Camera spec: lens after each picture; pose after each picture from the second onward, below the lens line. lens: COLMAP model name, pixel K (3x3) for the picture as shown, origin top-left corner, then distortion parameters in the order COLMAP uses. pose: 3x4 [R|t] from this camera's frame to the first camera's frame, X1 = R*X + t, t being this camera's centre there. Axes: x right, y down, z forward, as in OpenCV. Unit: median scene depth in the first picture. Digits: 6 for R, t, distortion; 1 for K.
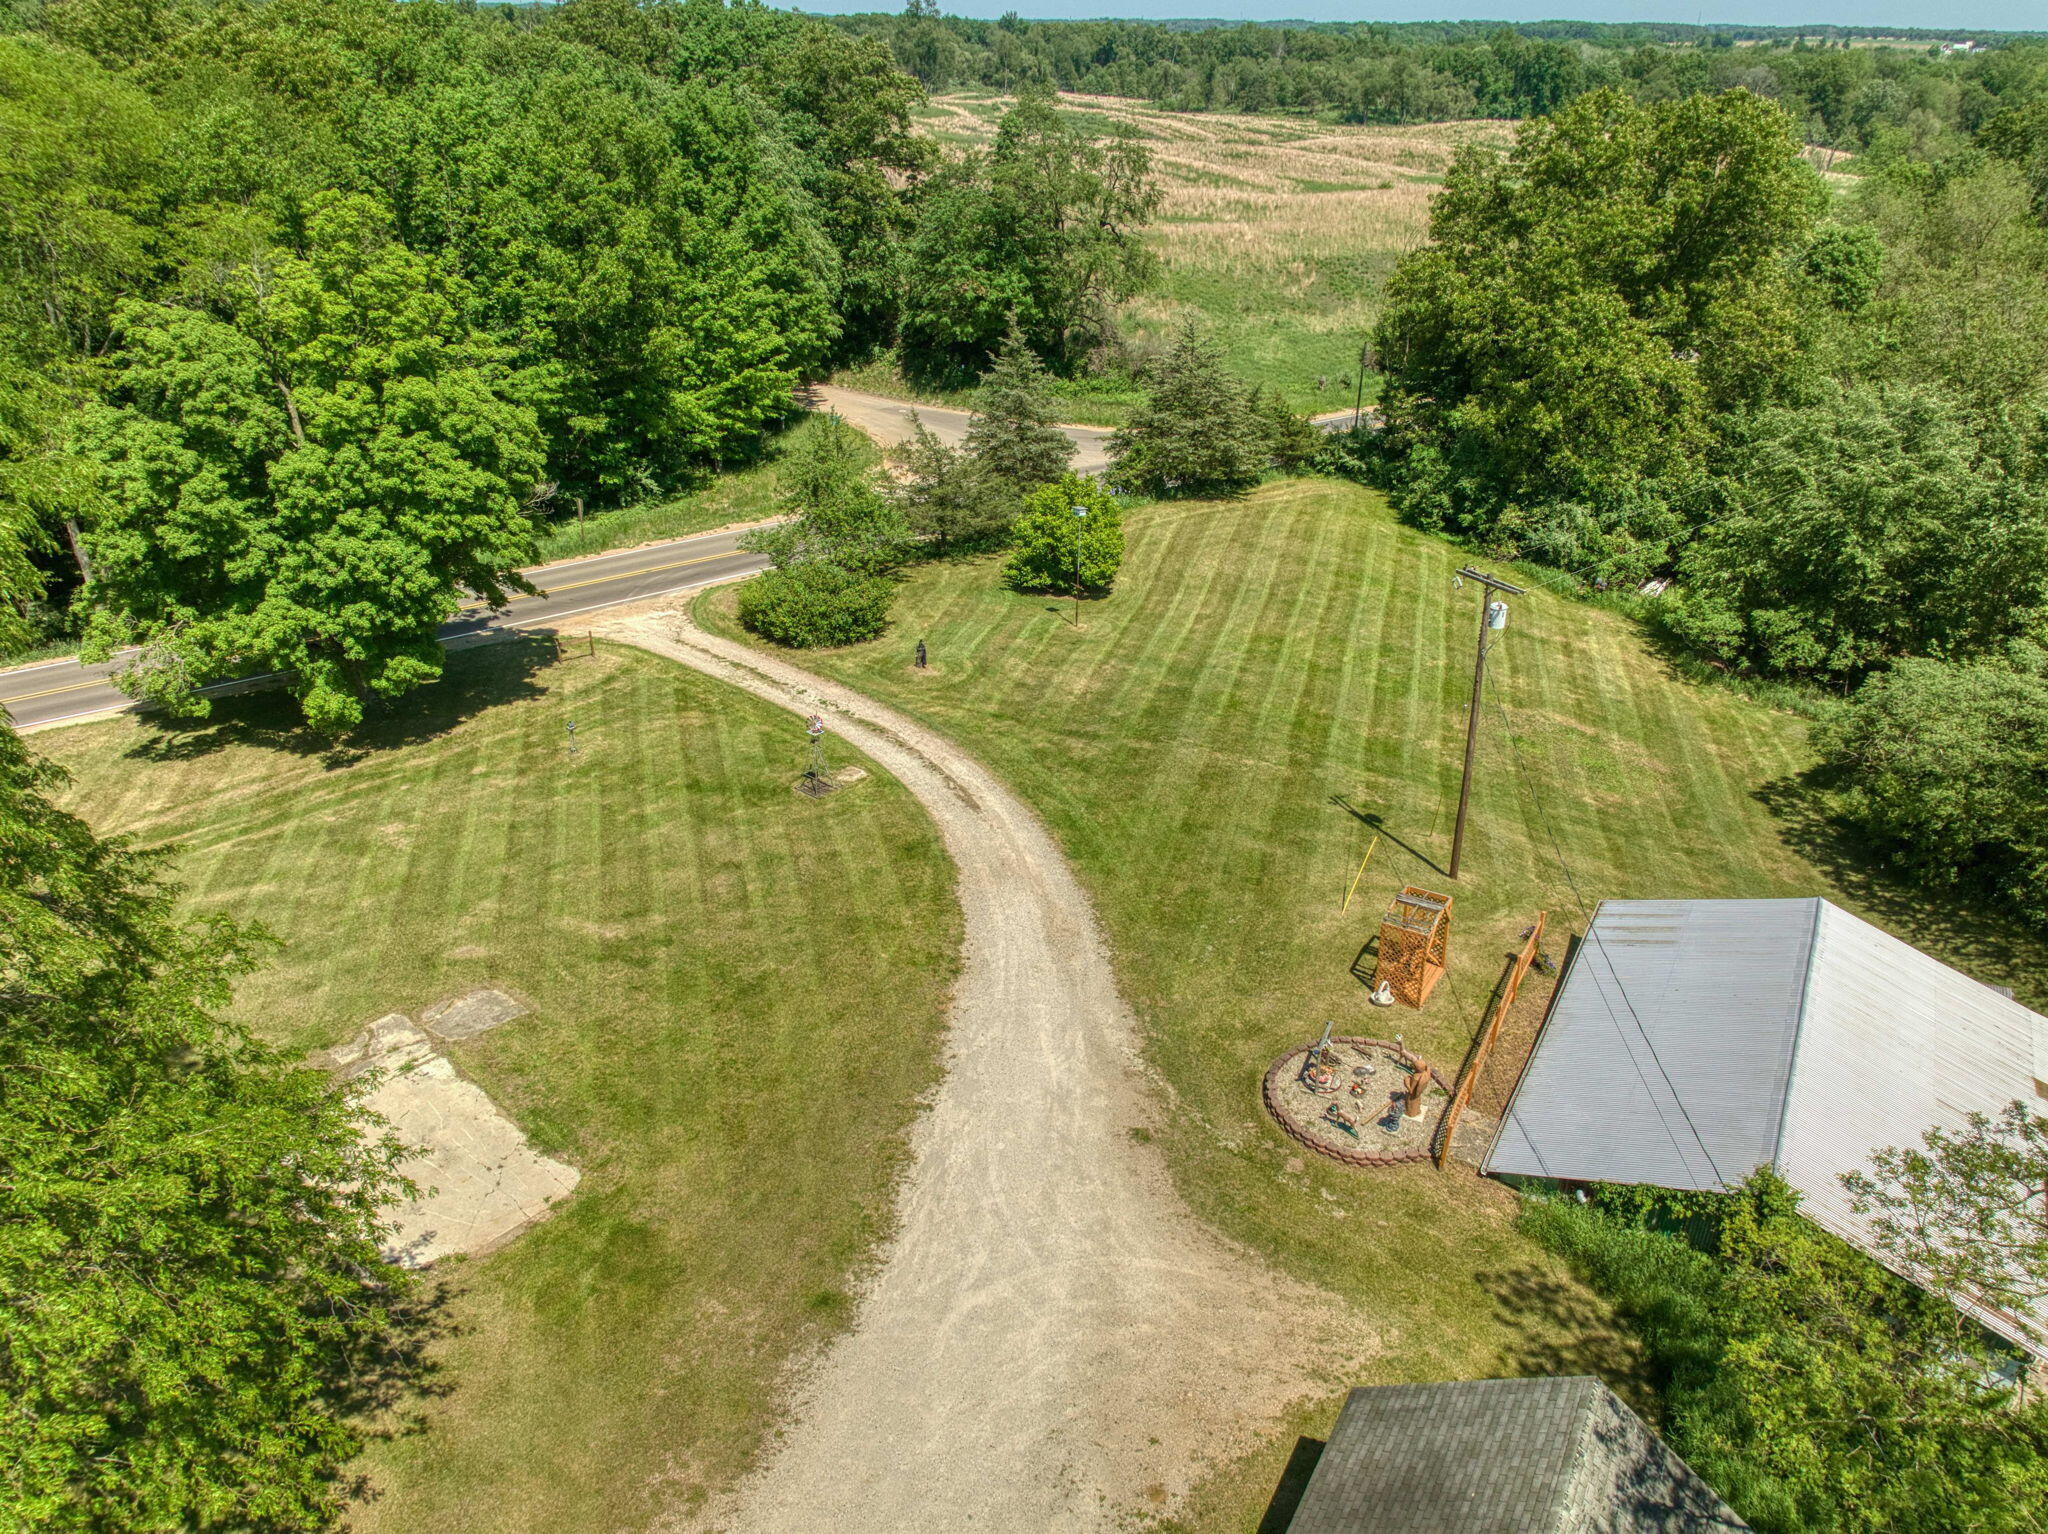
lens RADIAL K [[1436.0, 0, 1001.5], [0, 1436.0, 766.2], [0, 0, 1]] dist [0.048857, 0.002989]
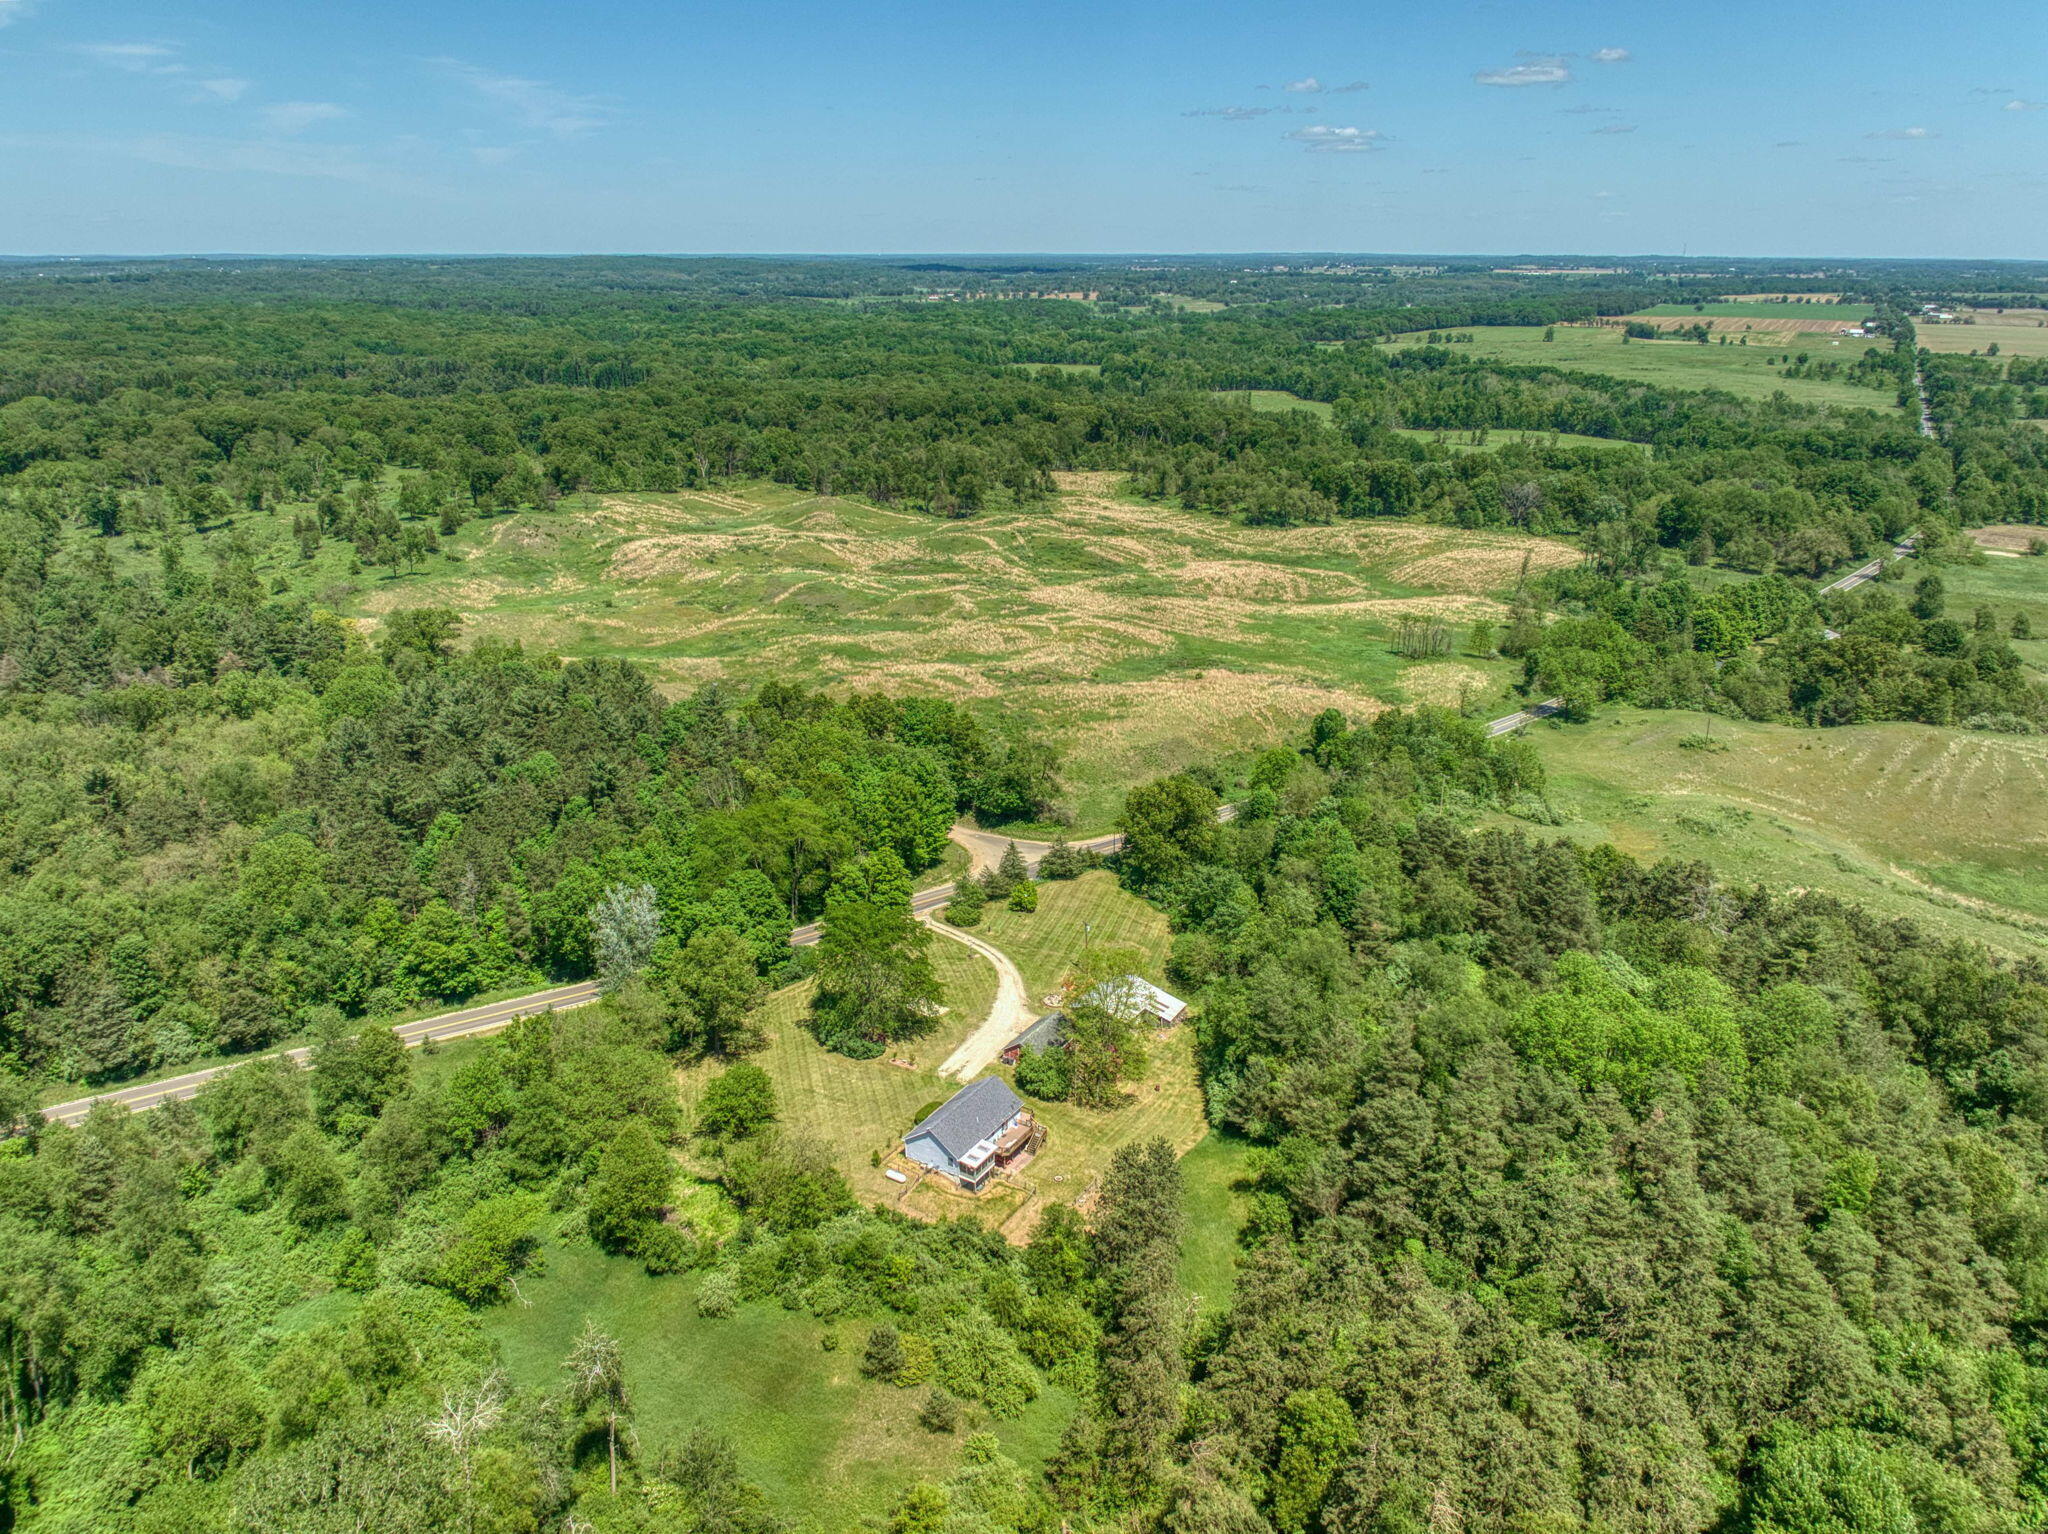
lens RADIAL K [[1538.4, 0, 1024.0], [0, 1538.4, 767.0], [0, 0, 1]] dist [-0.047902, 0.001518]
pose [[0.999999, 0.001083, -0.000799, 0.045031], [-0.001176, 0.991854, -0.127372, 0.025359], [0.000655, 0.127373, 0.991855, -3.052330]]
